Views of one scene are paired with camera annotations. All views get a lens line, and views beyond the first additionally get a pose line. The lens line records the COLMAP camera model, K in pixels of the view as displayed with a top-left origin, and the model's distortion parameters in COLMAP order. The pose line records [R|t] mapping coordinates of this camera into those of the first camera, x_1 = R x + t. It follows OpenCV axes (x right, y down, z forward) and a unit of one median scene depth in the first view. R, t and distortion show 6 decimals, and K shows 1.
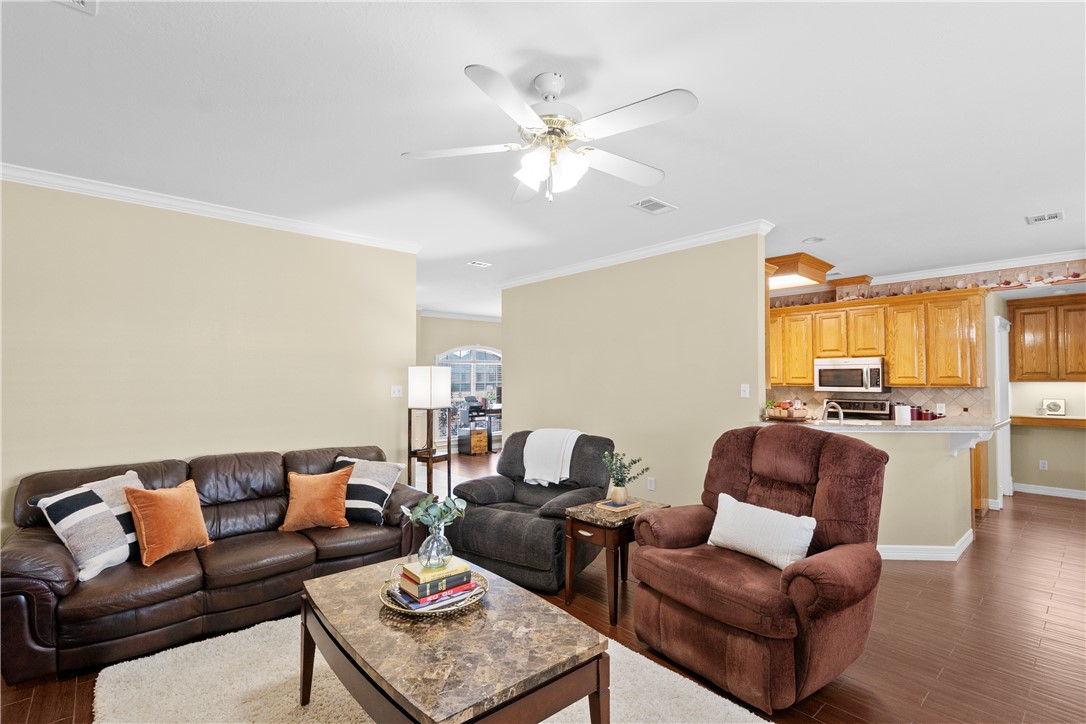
lens RADIAL K [[502.8, 0, 533.2], [0, 502.8, 366.3], [0, 0, 1]] dist [-0.004828, 0.000740]
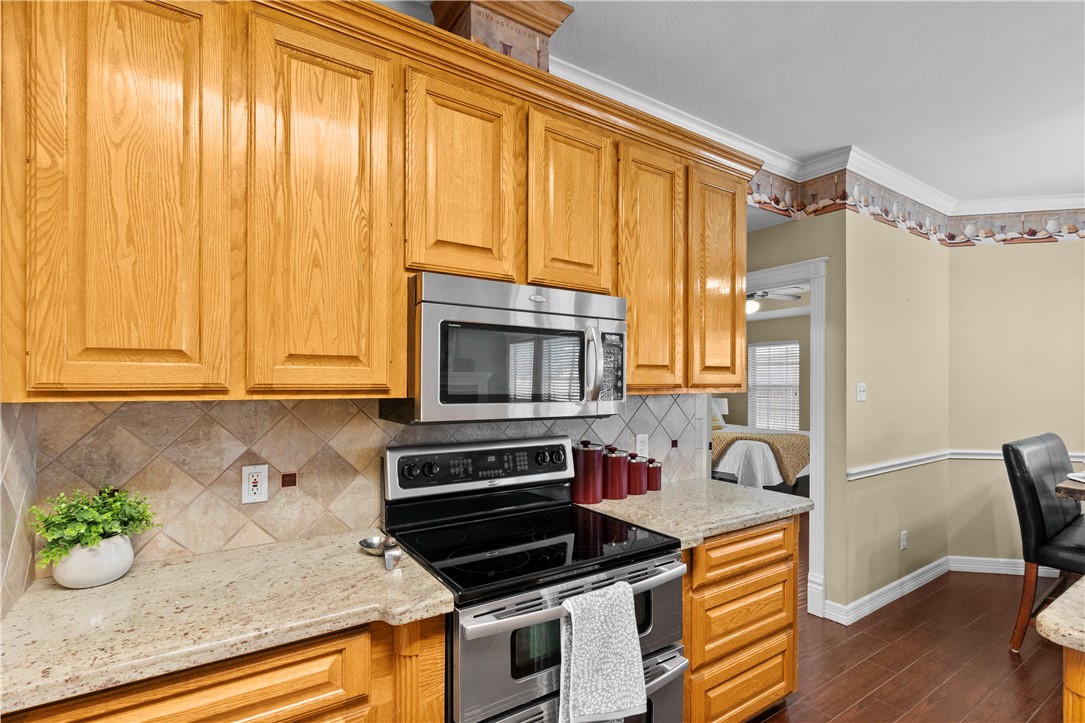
lens RADIAL K [[502.4, 0, 539.4], [0, 502.4, 379.4], [0, 0, 1]] dist [-0.004828, 0.000740]
pose [[0.124956, 0.003906, 0.992155, 0.383076], [-0.030230, 0.999543, -0.000127, 0.031371], [-0.991702, -0.029977, 0.125017, 0.990837]]
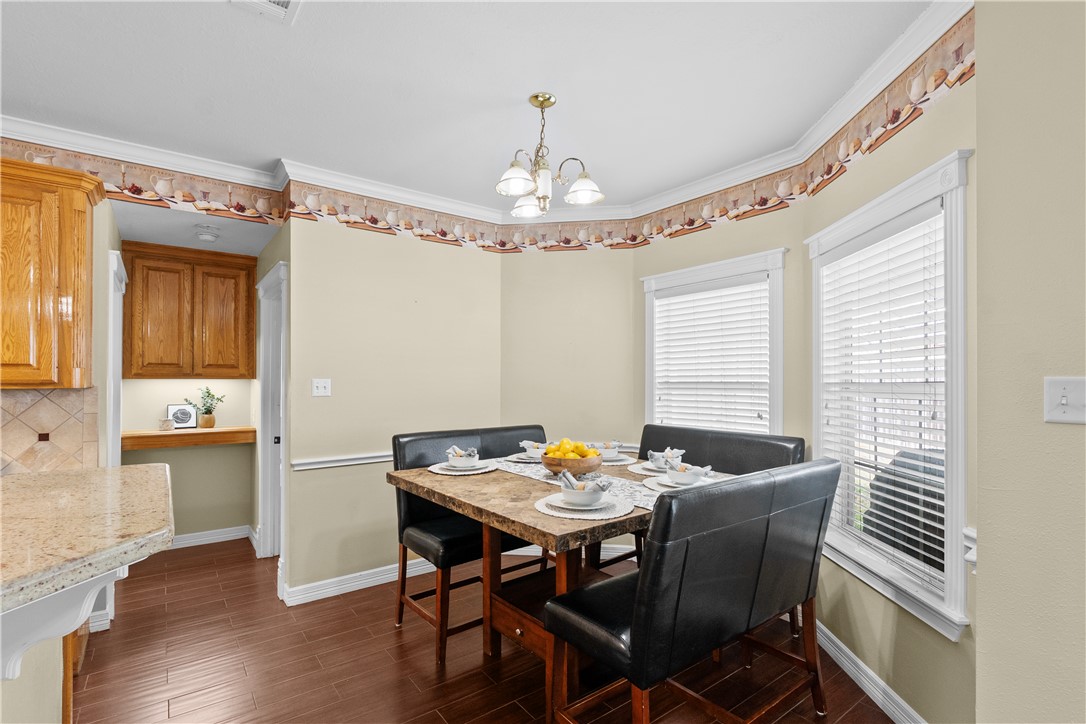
lens RADIAL K [[502.8, 0, 542.8], [0, 502.8, 377.7], [0, 0, 1]] dist [-0.004828, 0.000740]
pose [[0.065463, 0.007651, 0.997826, 0.400238], [-0.028953, 0.999564, -0.005765, 0.019425], [-0.997435, -0.028513, 0.065656, 0.474856]]
